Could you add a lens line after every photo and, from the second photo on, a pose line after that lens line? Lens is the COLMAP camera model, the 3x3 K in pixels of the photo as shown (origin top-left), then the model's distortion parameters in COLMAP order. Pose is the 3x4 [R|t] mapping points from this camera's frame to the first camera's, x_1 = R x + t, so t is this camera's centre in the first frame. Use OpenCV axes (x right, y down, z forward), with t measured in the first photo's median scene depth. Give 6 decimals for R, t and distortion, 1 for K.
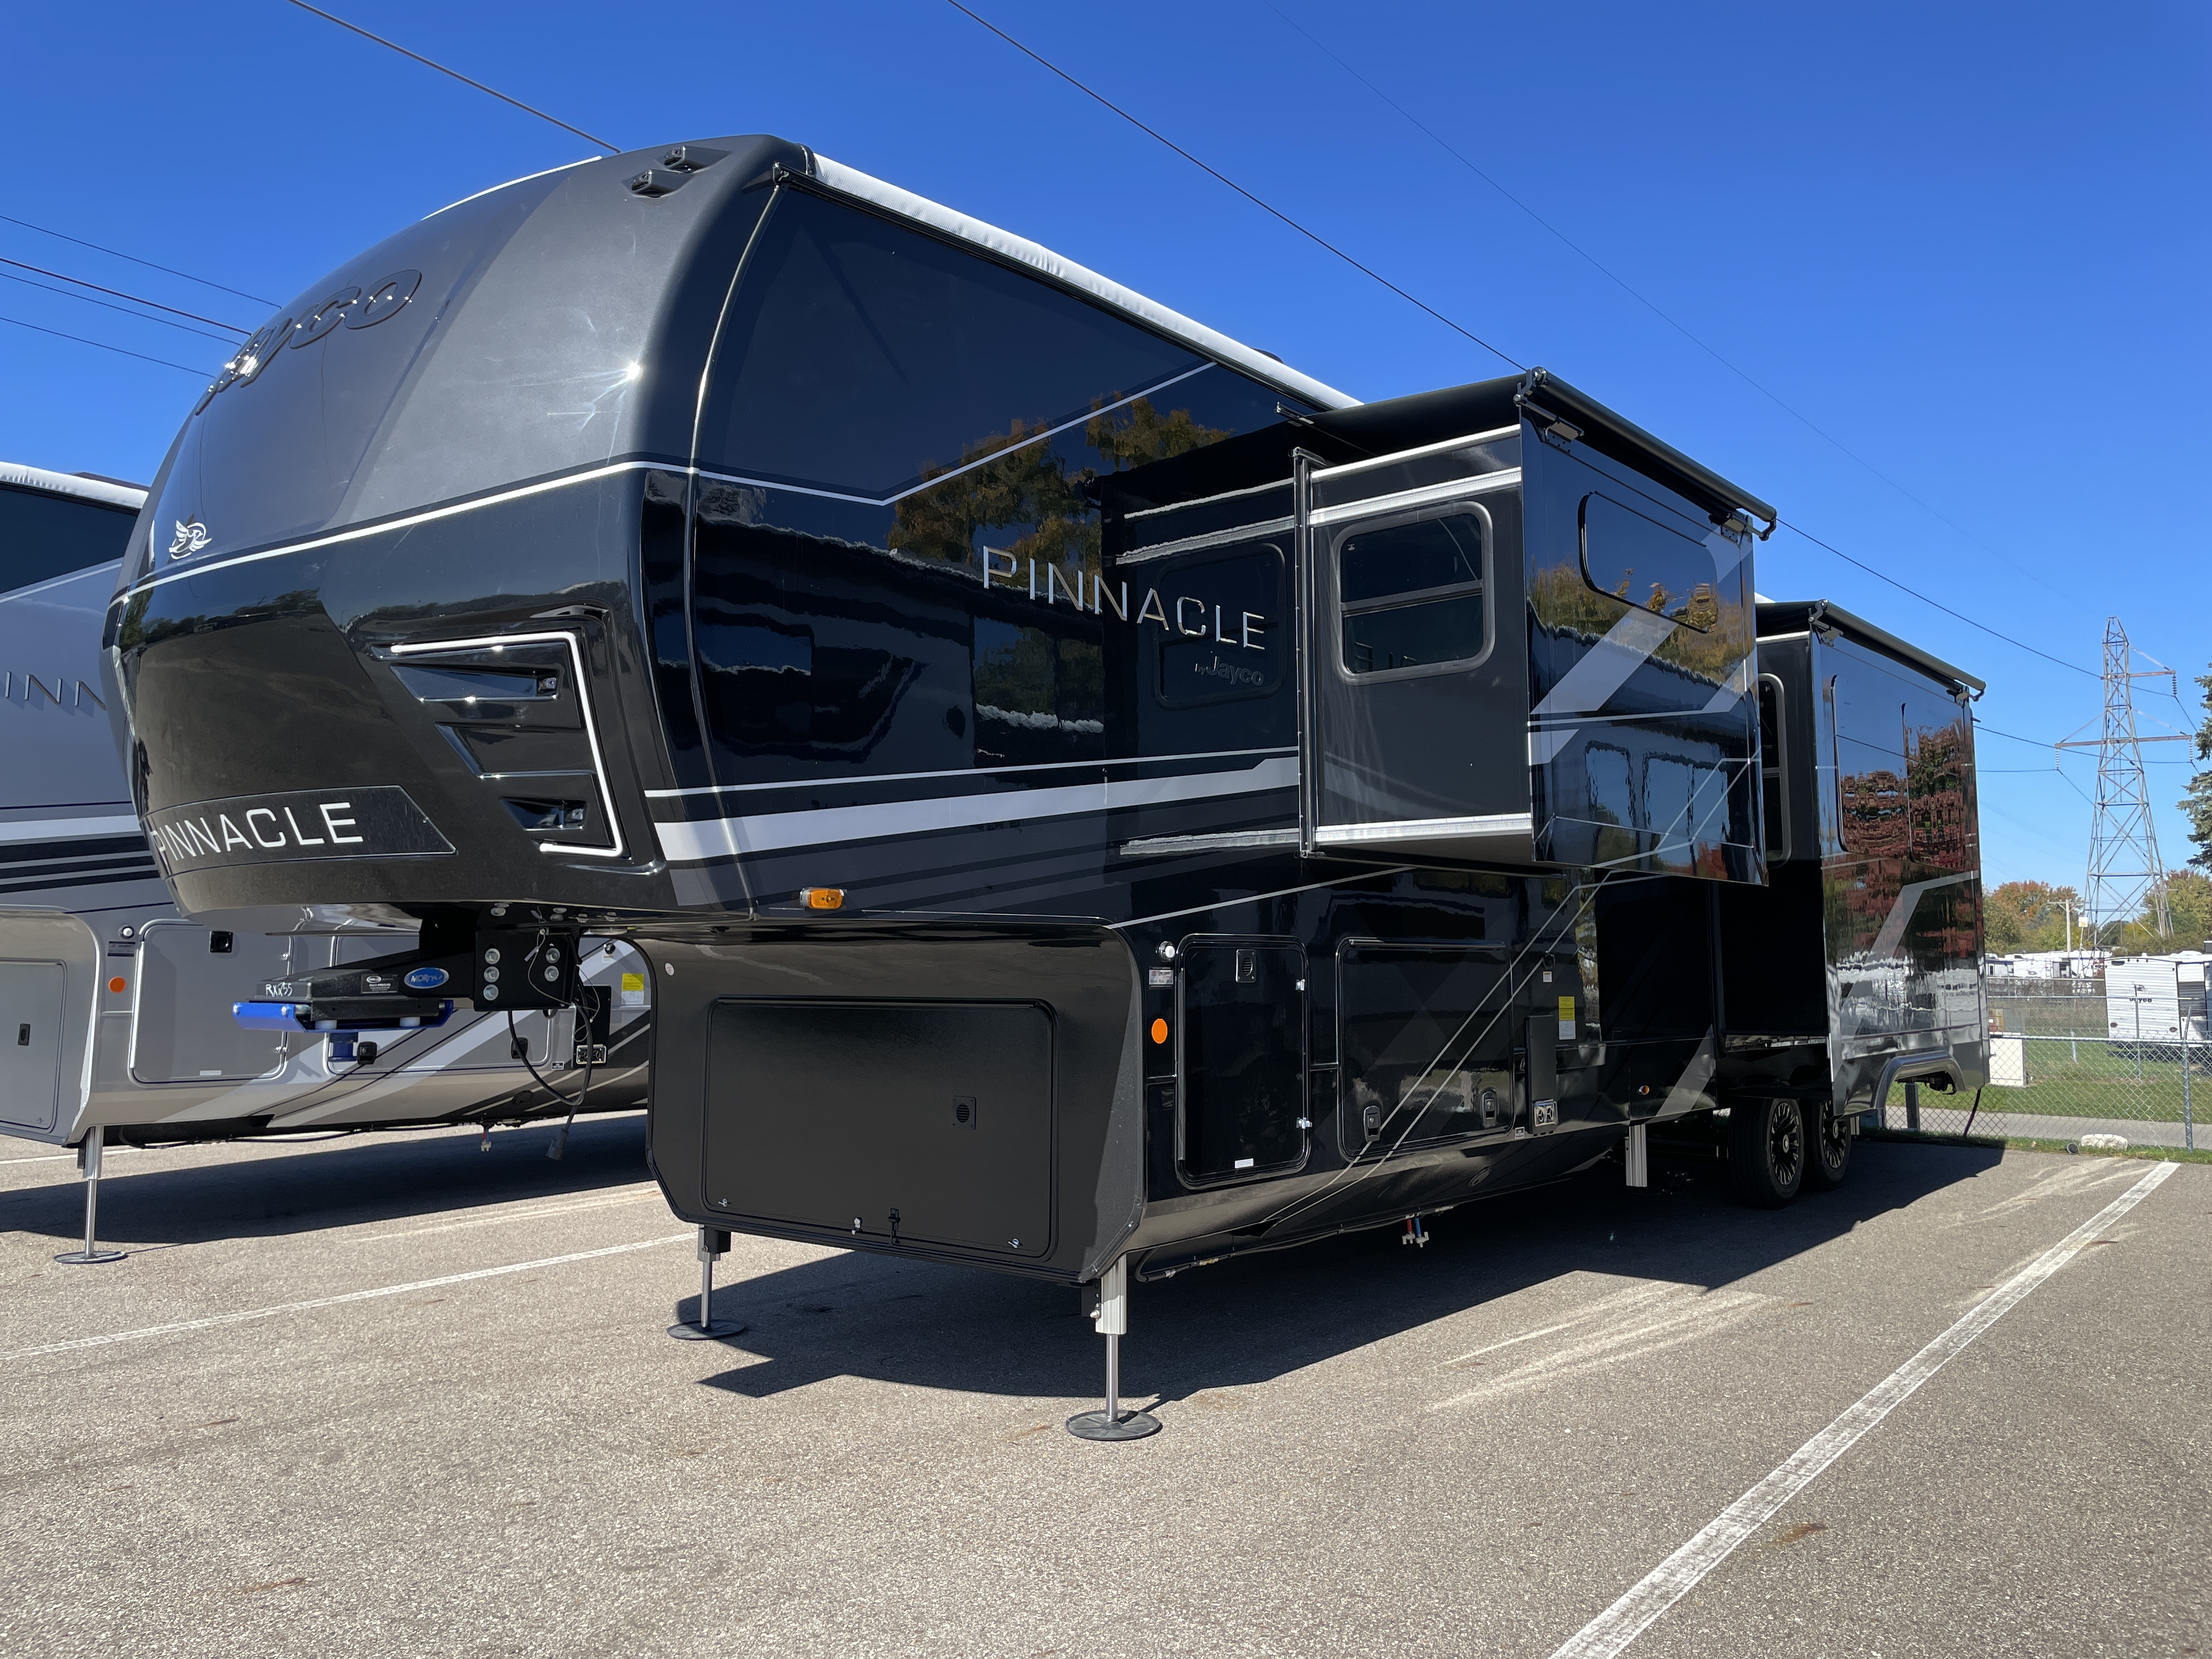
lens RADIAL K [[1718.1, 0, 1112.5], [0, 1718.1, 817.6], [0, 0, 1]] dist [0.112467, -0.174193]
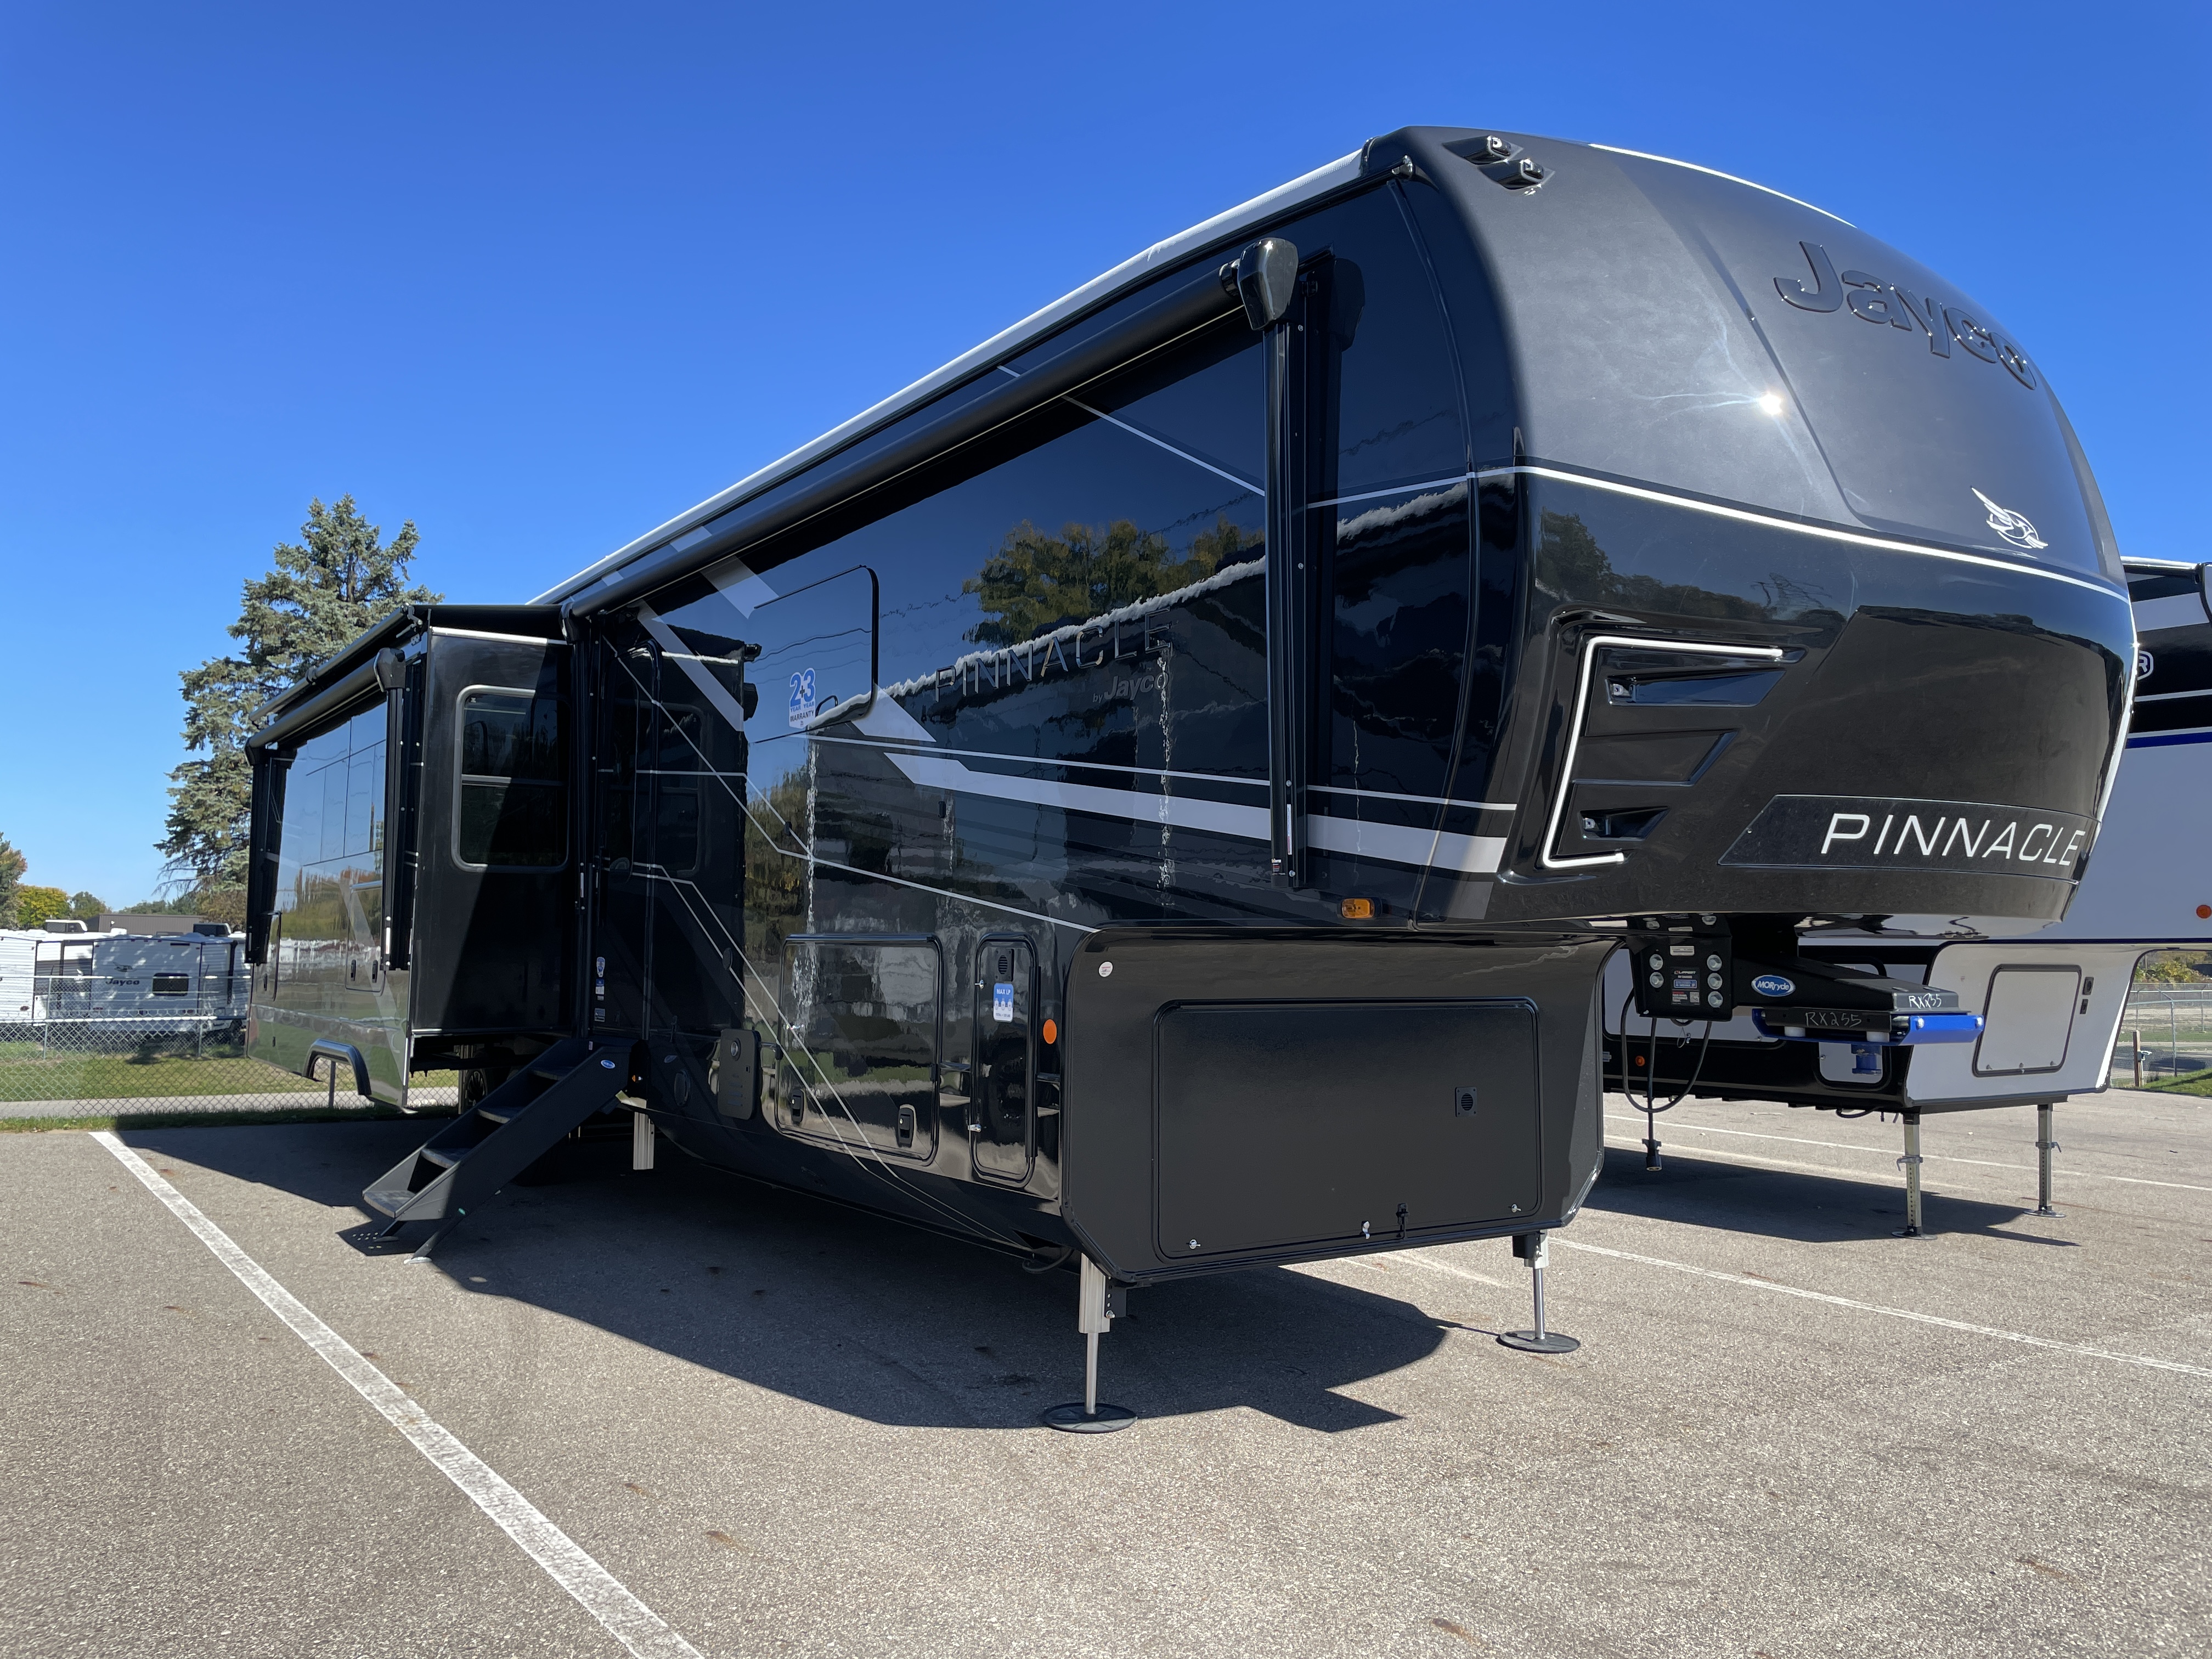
lens RADIAL K [[1718.1, 0, 1112.5], [0, 1718.1, 817.6], [0, 0, 1]] dist [0.112467, -0.174193]
pose [[0.246957, 0.082411, 0.965516, -0.888895], [-0.096132, 0.993546, -0.060215, 0.060495], [-0.964246, -0.077947, 0.253285, 0.701676]]
